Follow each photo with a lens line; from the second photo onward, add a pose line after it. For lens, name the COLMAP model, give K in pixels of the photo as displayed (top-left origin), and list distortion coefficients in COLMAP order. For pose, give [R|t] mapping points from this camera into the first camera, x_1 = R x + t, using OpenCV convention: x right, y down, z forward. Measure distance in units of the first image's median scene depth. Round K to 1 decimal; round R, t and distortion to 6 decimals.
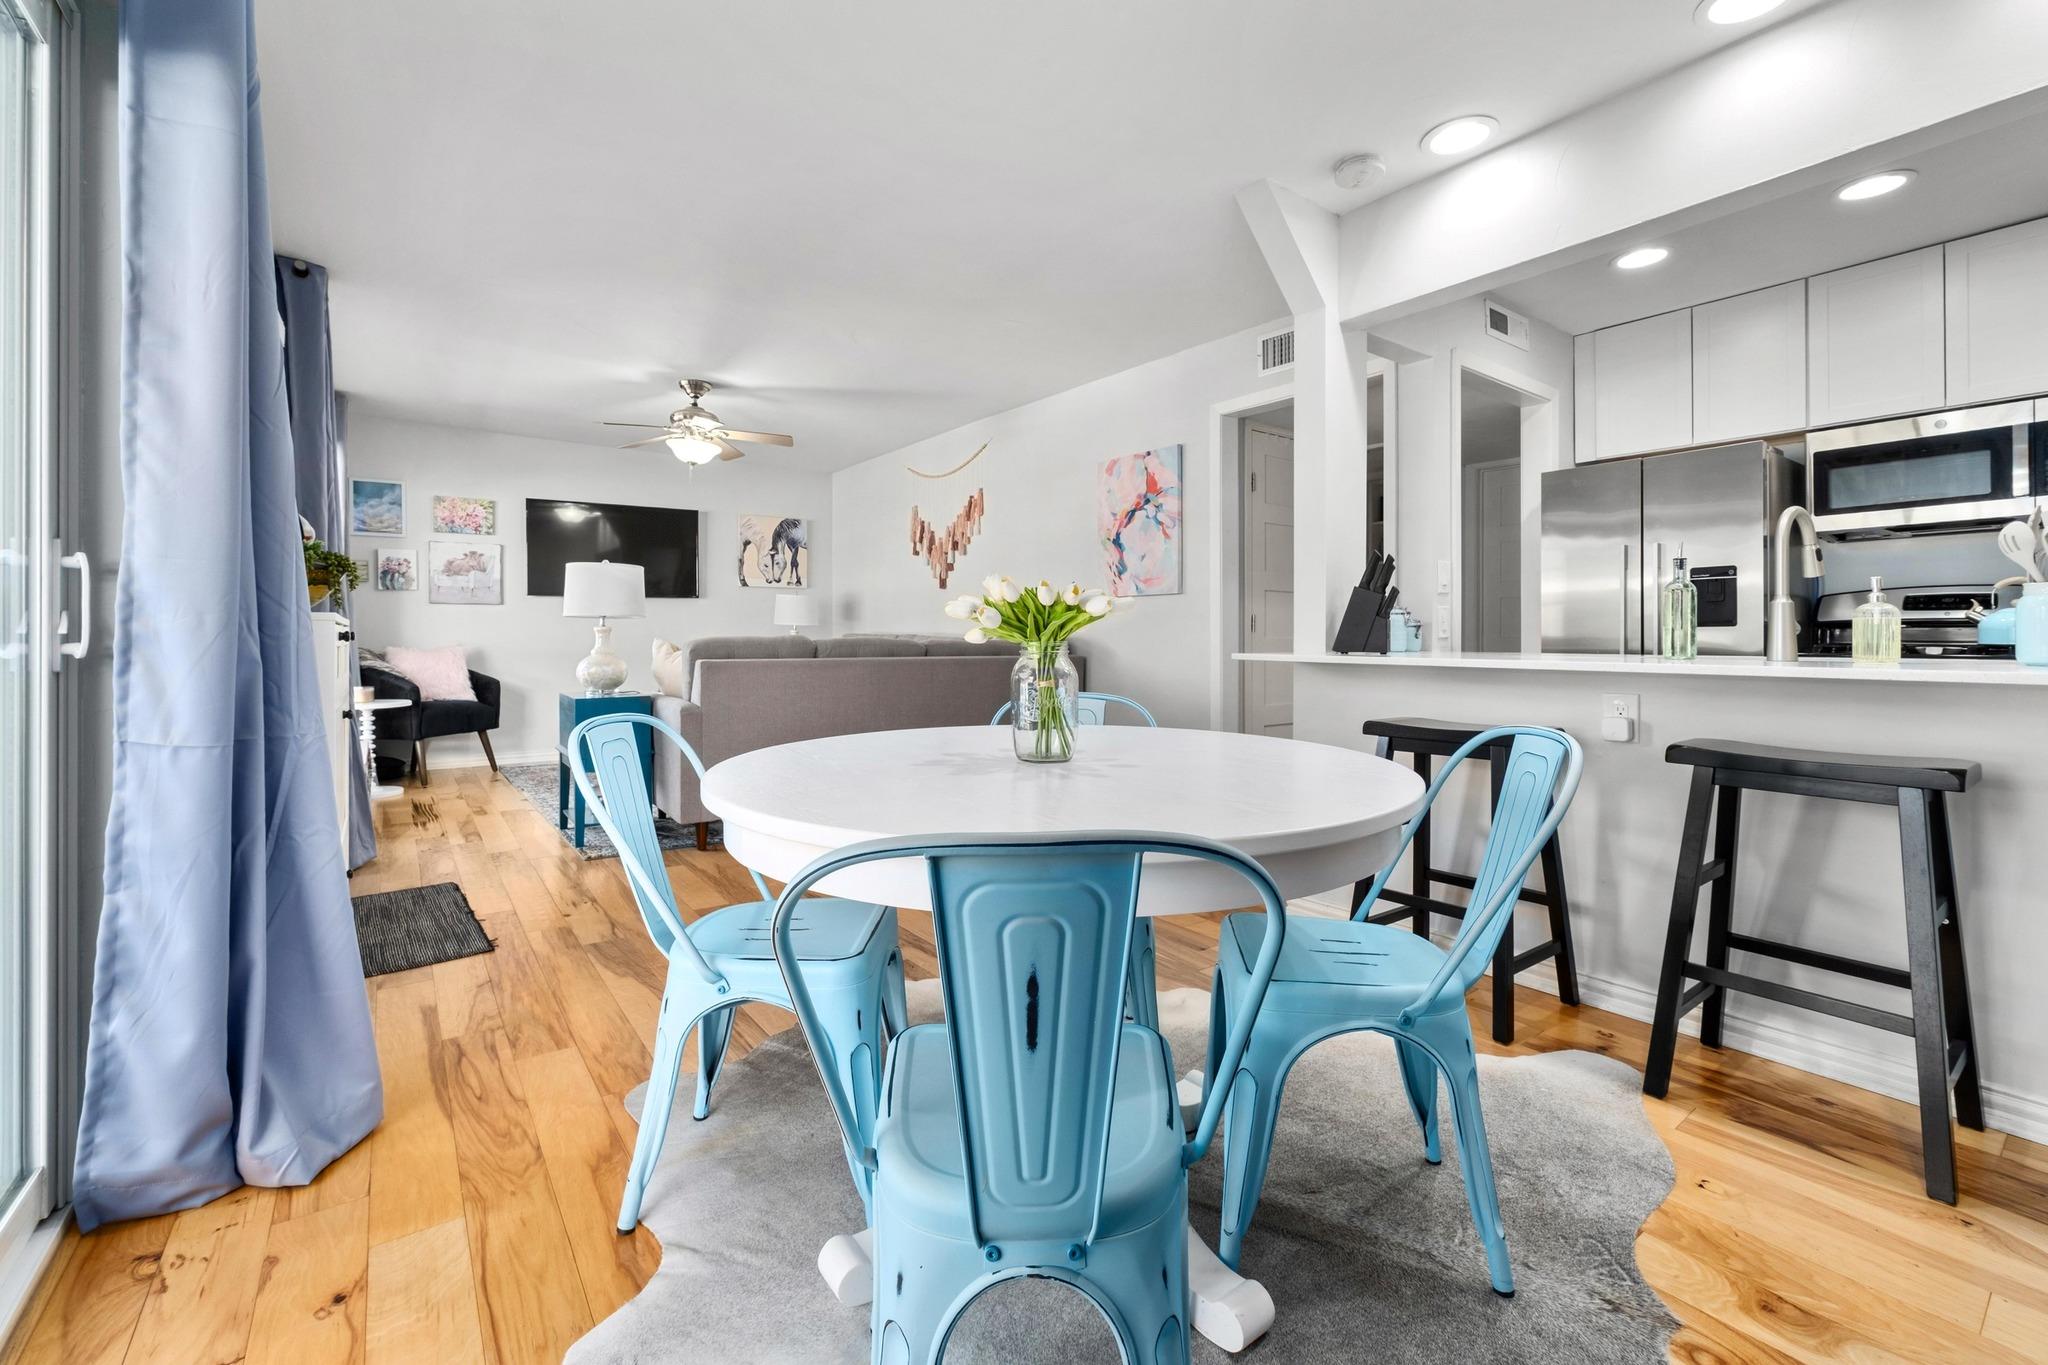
lens RADIAL K [[856.3, 0, 1042.9], [0, 856.3, 631.3], [0, 0, 1]] dist [-0.000245, 0.000182]
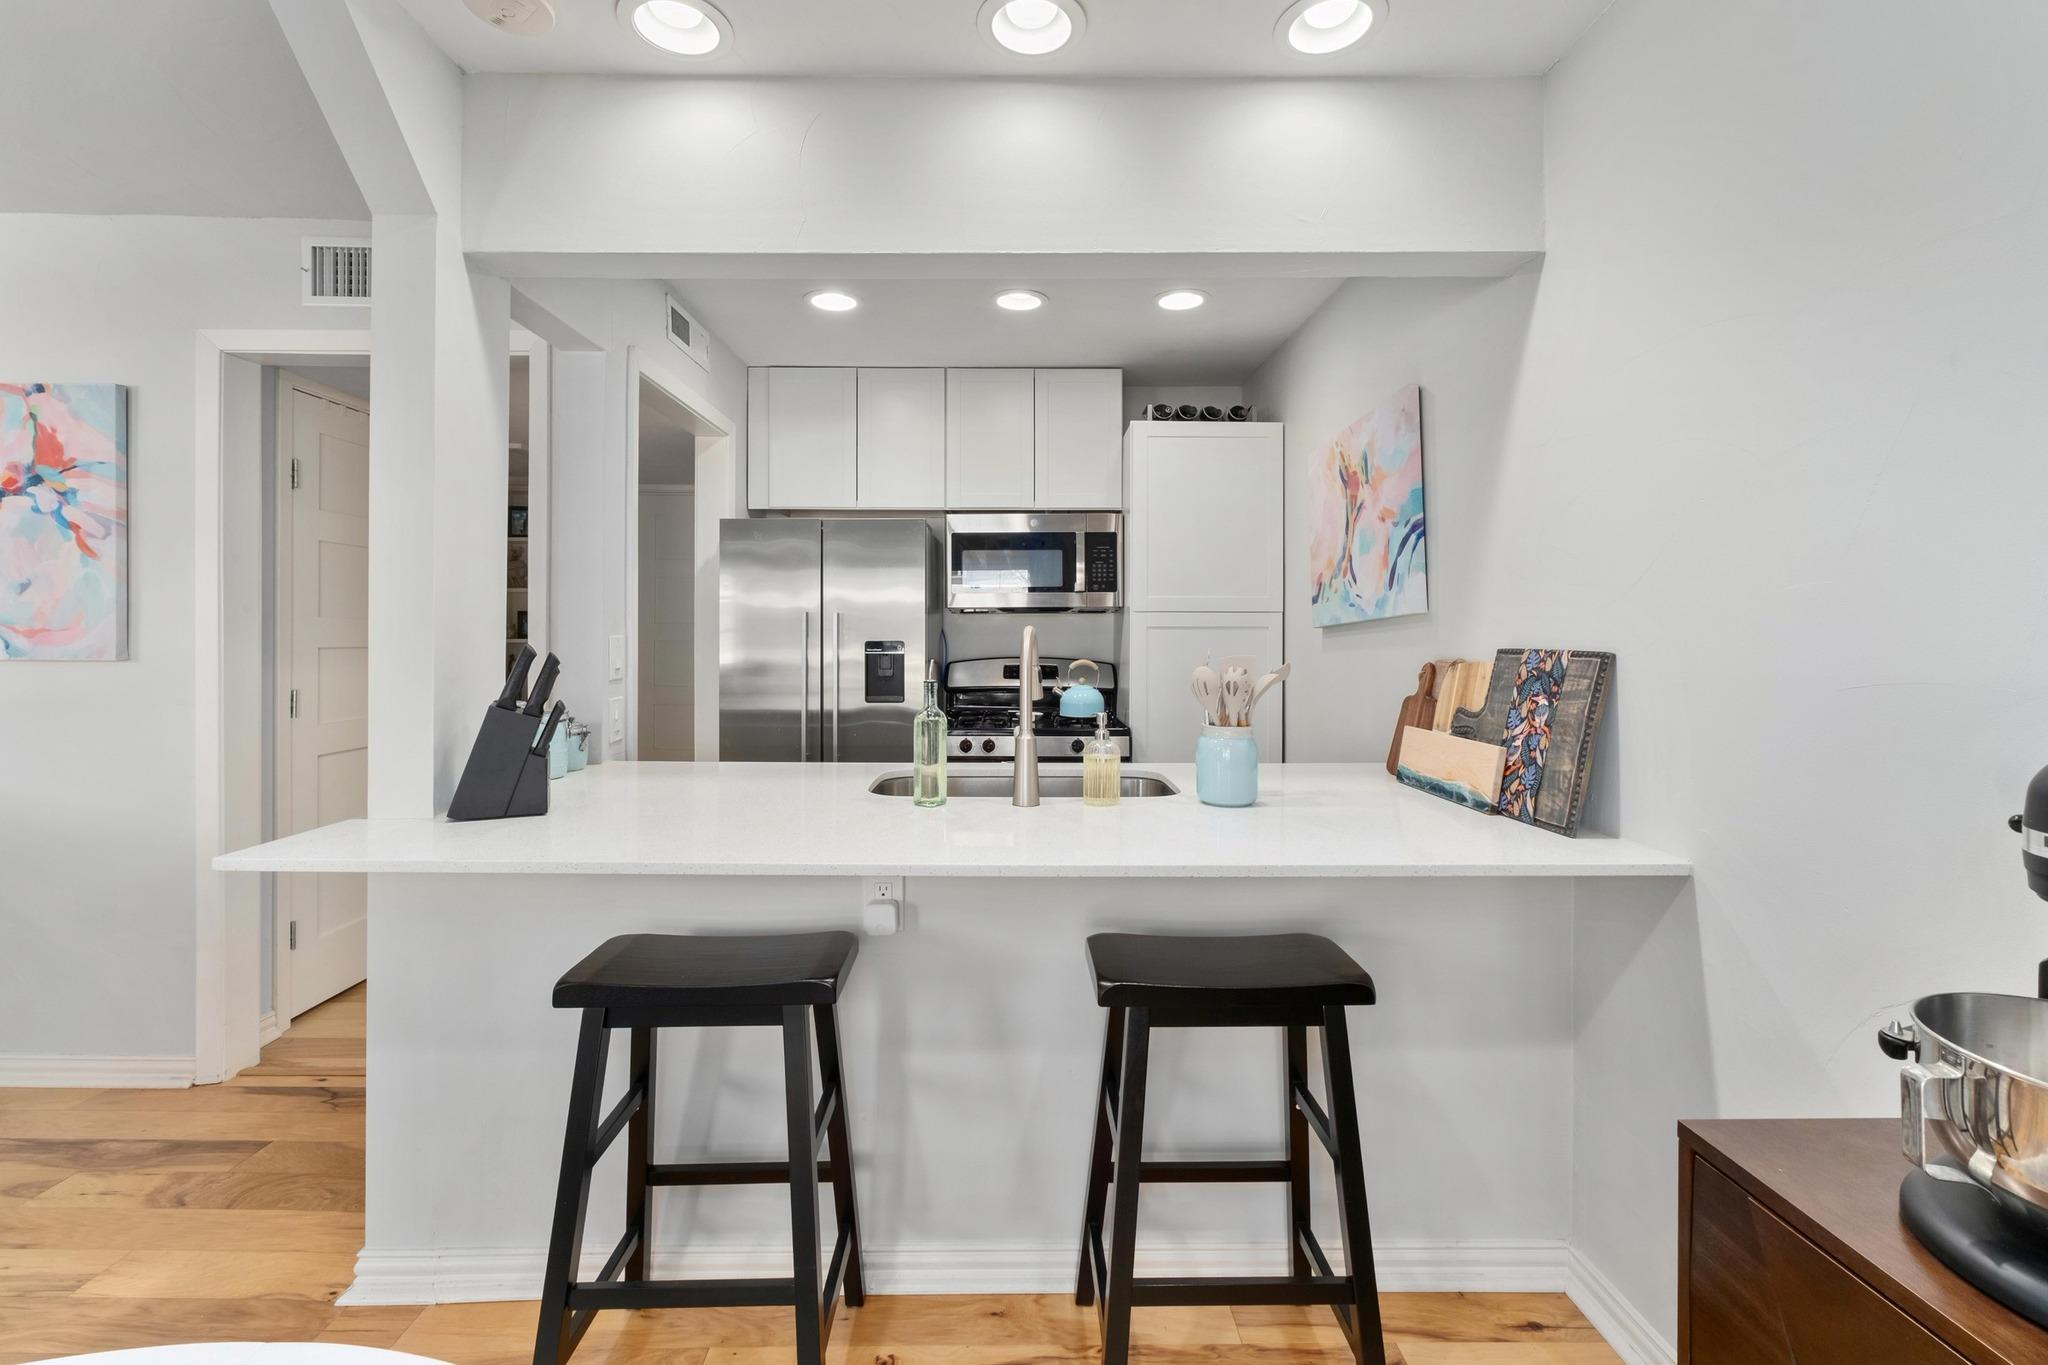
lens RADIAL K [[861.2, 0, 1020.5], [0, 861.2, 632.4], [0, 0, 1]] dist [-0.019487, 0.006891]
pose [[0.597224, 0.001712, 0.802073, 0.064508], [-0.005855, 0.999980, 0.002225, -0.062907], [-0.802053, -0.006025, 0.597222, 0.209214]]
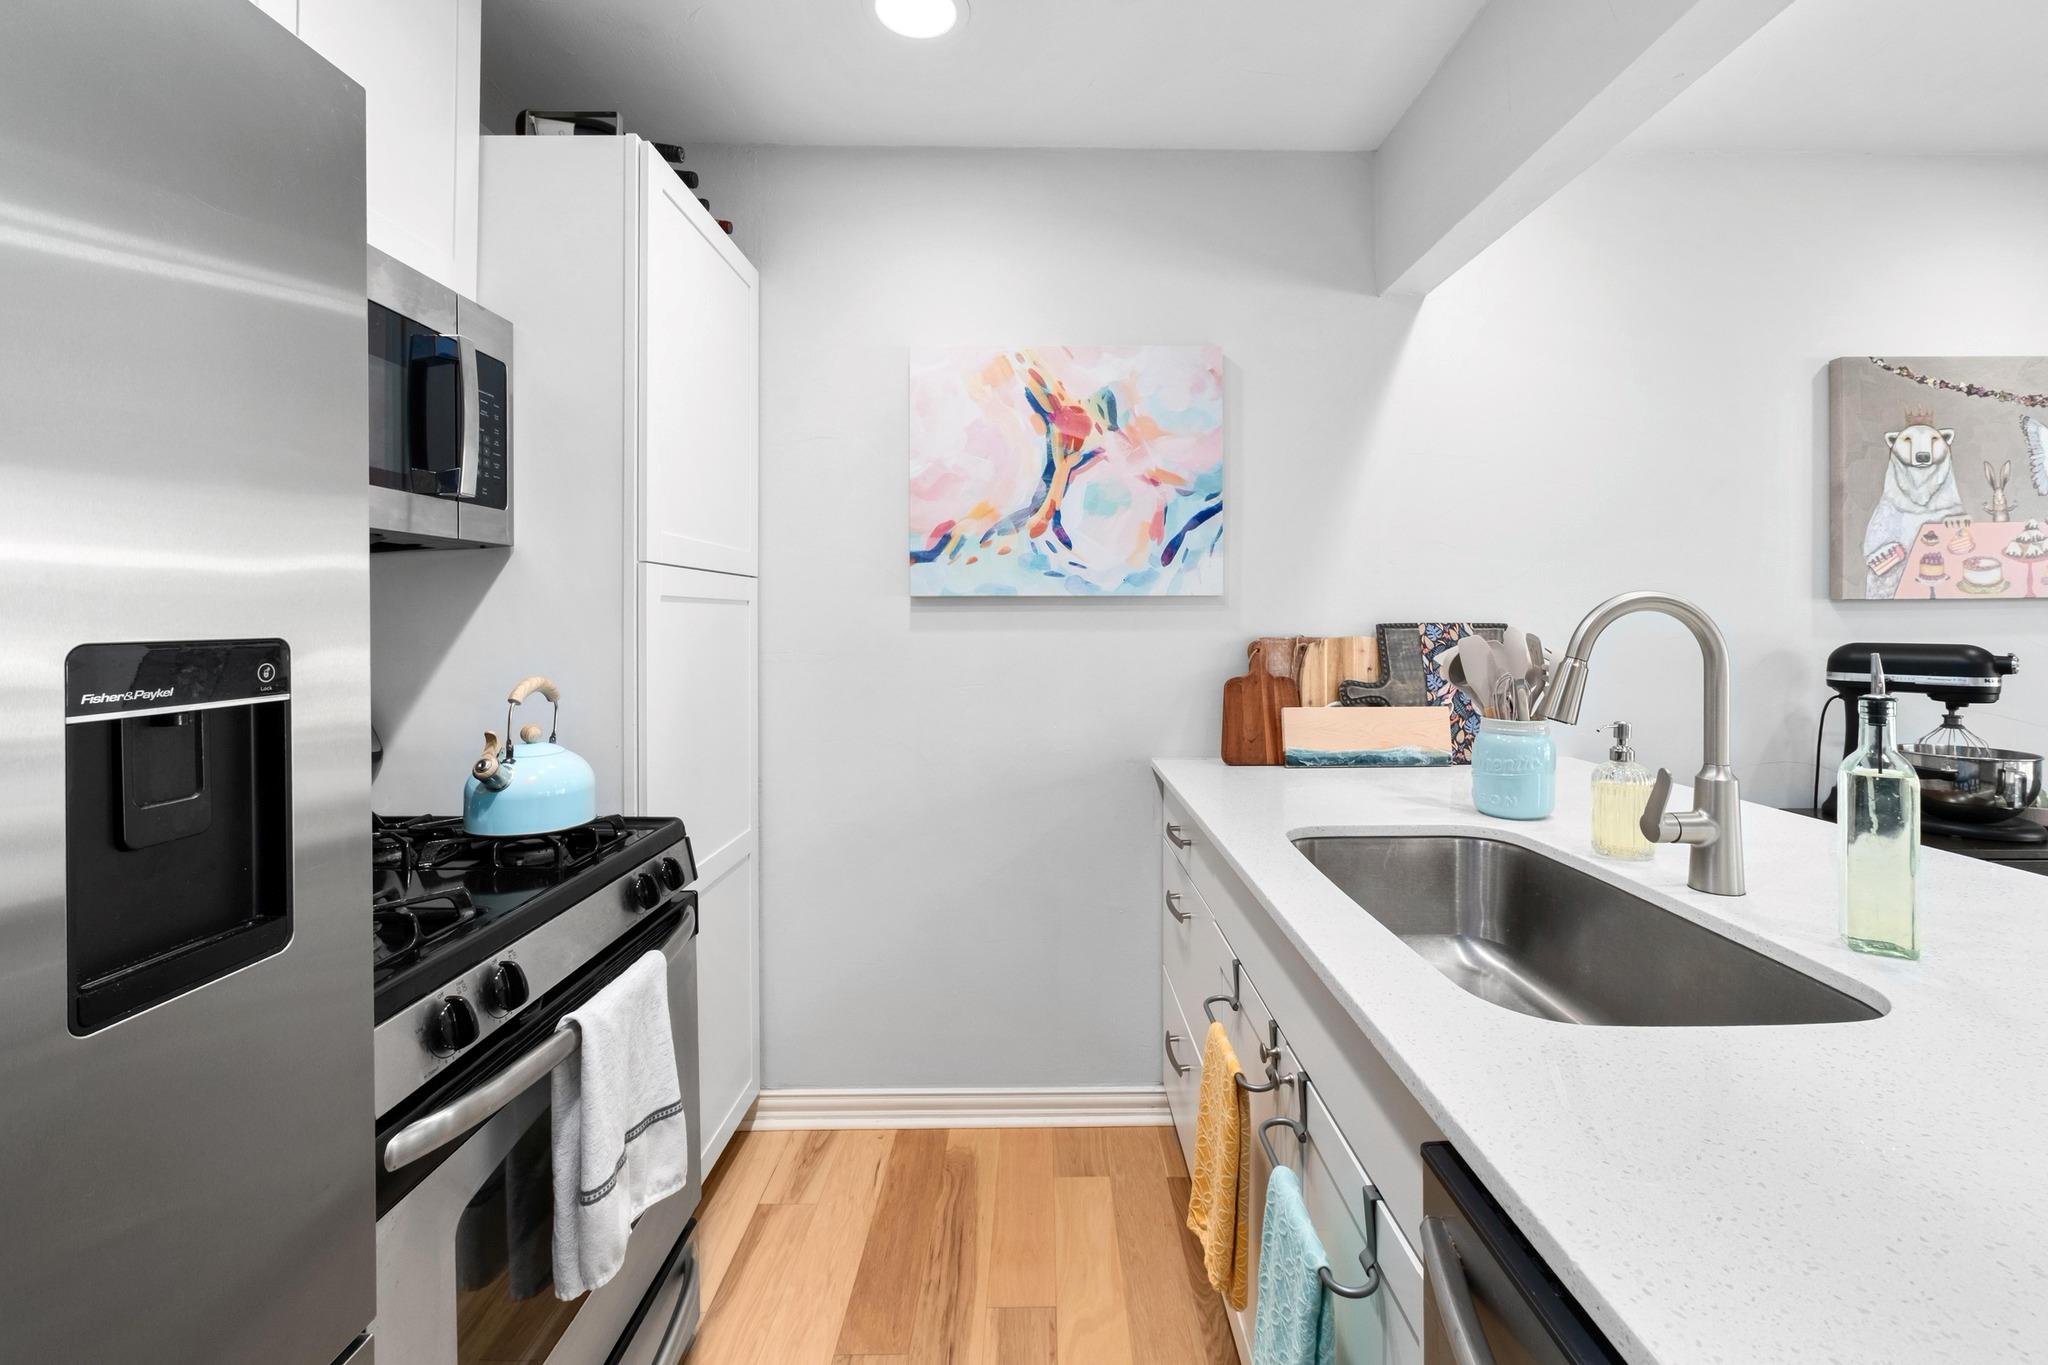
lens RADIAL K [[885.7, 0, 1064.2], [0, 885.7, 626.8], [0, 0, 1]] dist [0.000123, 0.000285]
pose [[-0.804579, -0.000150, 0.593845, 0.383574], [0.002404, 0.999991, 0.003510, -0.055959], [-0.593840, 0.004252, -0.804572, 0.750708]]
